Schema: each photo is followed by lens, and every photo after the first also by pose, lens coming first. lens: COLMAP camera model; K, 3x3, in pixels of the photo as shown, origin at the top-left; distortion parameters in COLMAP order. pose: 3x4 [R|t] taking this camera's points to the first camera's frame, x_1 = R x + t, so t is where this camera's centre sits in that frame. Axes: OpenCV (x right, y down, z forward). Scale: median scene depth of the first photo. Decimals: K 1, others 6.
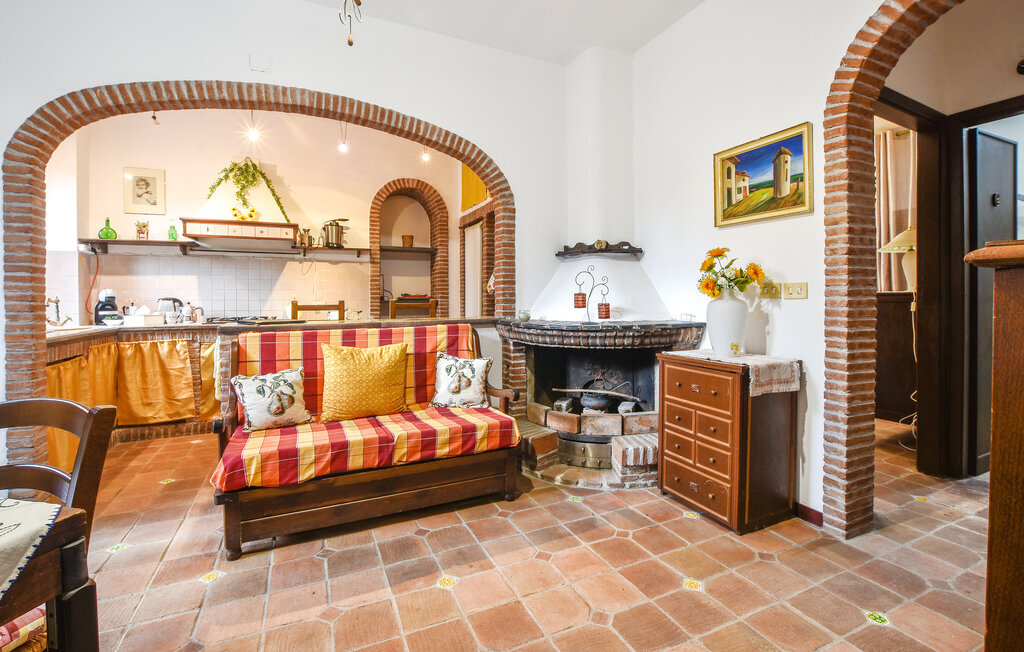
lens RADIAL K [[472.5, 0, 513.3], [0, 472.5, 294.1], [0, 0, 1]] dist [-0.030118, -0.000080]
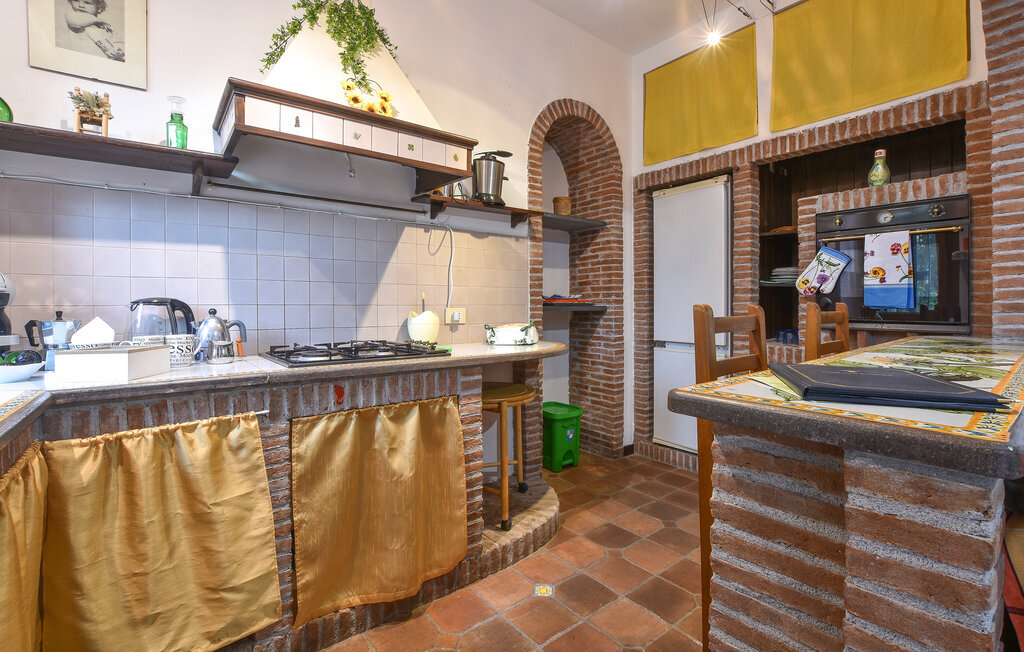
lens RADIAL K [[468.6, 0, 511.5], [0, 468.6, 299.8], [0, 0, 1]] dist [-0.028012, 0.000946]
pose [[0.972428, 0.001402, 0.233199, -0.547417], [-0.000016, 0.999982, -0.005946, 0.011451], [-0.233203, 0.005778, 0.972411, 0.557759]]
